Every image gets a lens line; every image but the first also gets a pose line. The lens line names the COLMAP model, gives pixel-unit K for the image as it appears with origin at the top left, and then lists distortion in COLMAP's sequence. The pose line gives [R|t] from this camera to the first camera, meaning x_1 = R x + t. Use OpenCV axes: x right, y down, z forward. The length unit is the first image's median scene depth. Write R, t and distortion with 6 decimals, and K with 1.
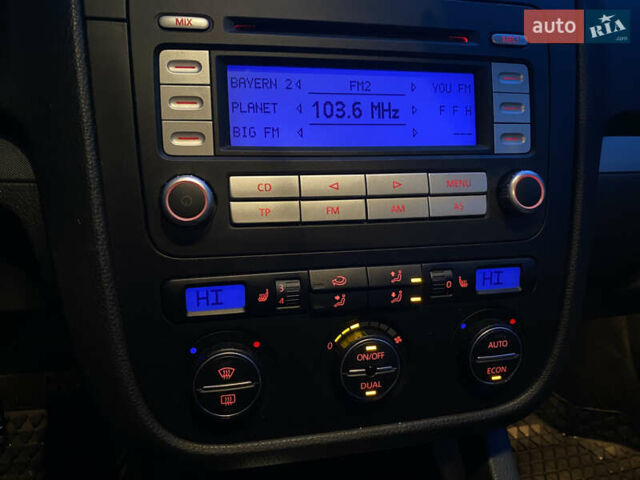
lens RADIAL K [[593.5, 0, 320.2], [0, 593.5, 239.4], [0, 0, 1]] dist [0.057404, -0.026830]
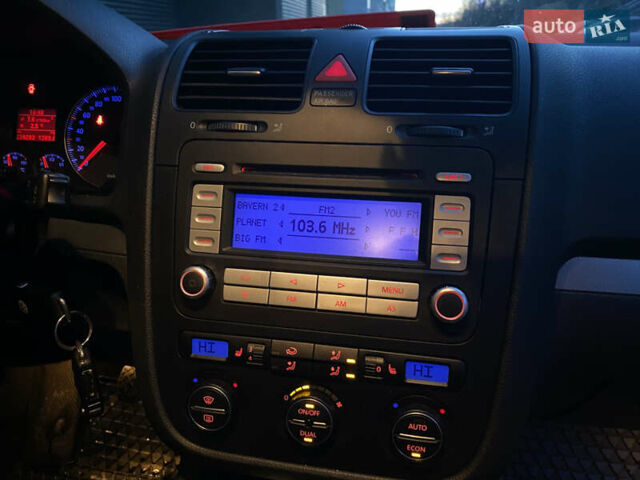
lens RADIAL K [[593.5, 0, 320.8], [0, 593.5, 240.7], [0, 0, 1]] dist [0.057404, -0.026830]
pose [[0.873217, 0.089719, -0.479002, 0.709849], [-0.114550, 0.993156, -0.022802, -0.155777], [0.473678, 0.074781, 0.877517, -0.183784]]
